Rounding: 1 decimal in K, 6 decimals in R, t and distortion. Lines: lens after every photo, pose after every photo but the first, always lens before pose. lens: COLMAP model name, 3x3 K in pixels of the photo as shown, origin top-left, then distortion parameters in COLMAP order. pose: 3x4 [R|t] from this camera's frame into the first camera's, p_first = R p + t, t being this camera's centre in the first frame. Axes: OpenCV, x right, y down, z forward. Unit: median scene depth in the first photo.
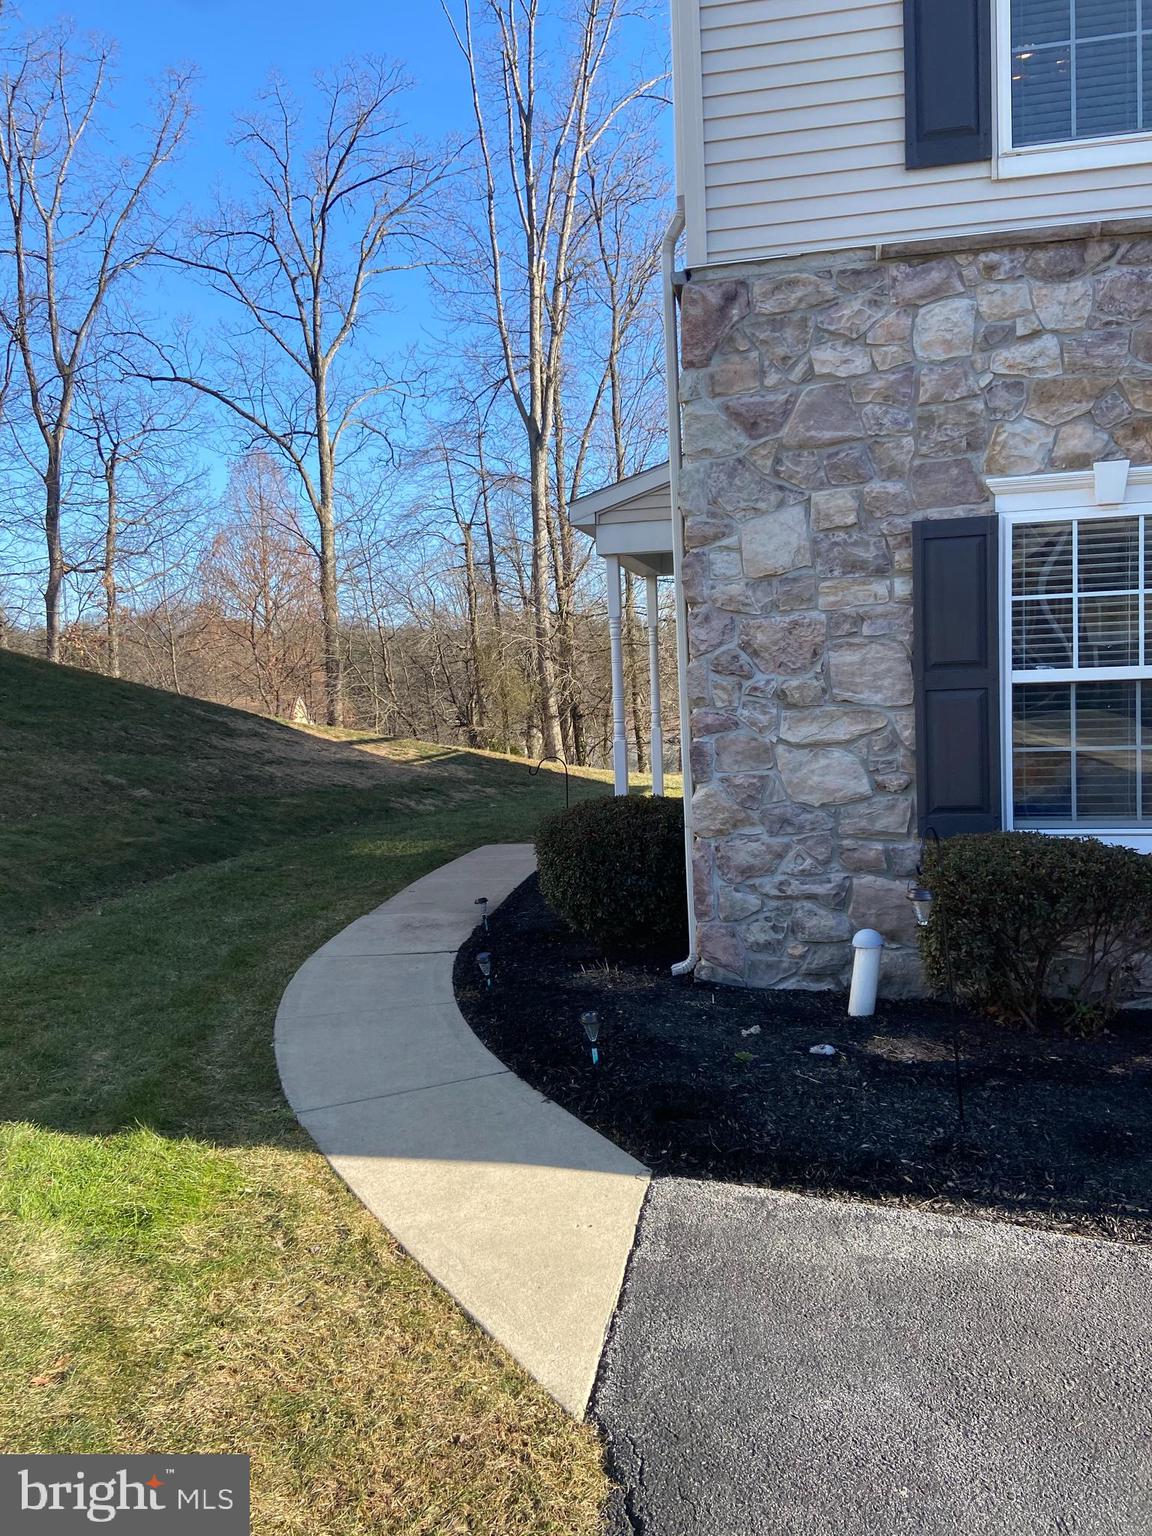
lens RADIAL K [[1166.4, 0, 584.1], [0, 1166.4, 771.8], [0, 0, 1]] dist [0.124020, -0.159972]
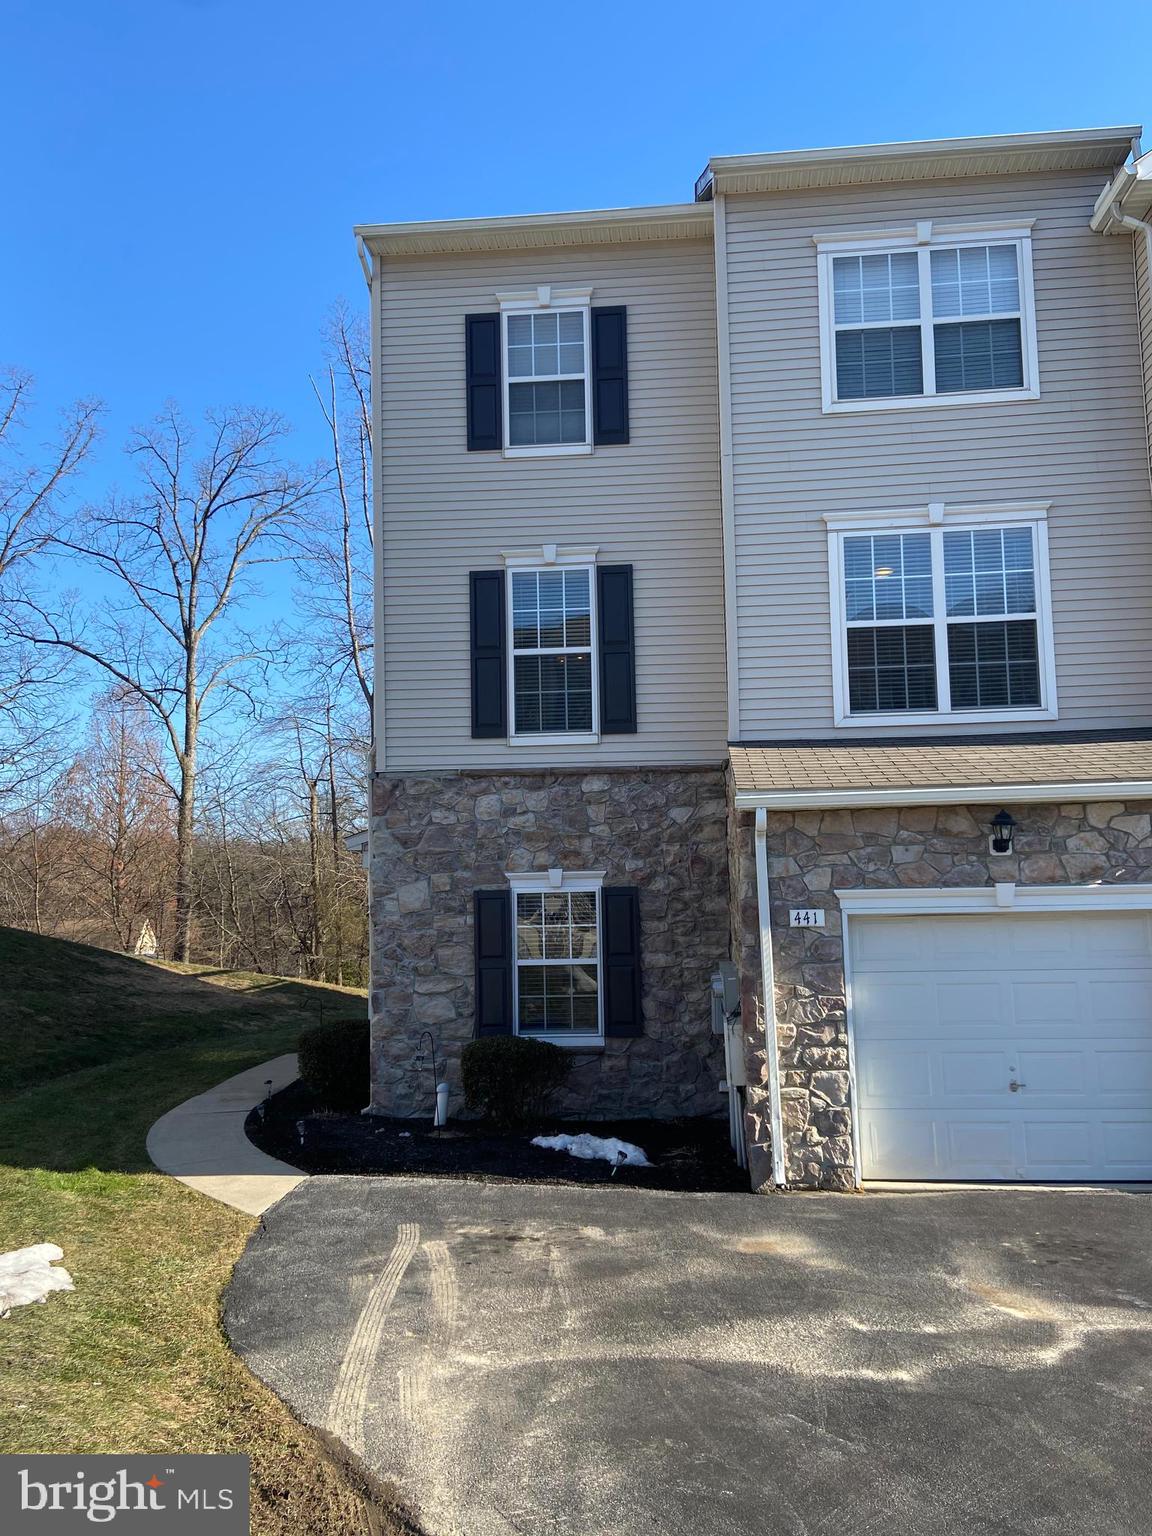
lens RADIAL K [[1159.6, 0, 611.6], [0, 1159.6, 766.0], [0, 0, 1]] dist [0.056724, -0.009300]
pose [[0.989960, 0.028876, 0.138366, 0.210349], [-0.002094, 0.981799, -0.189911, -0.027804], [-0.141331, 0.187714, 0.972002, -1.098384]]
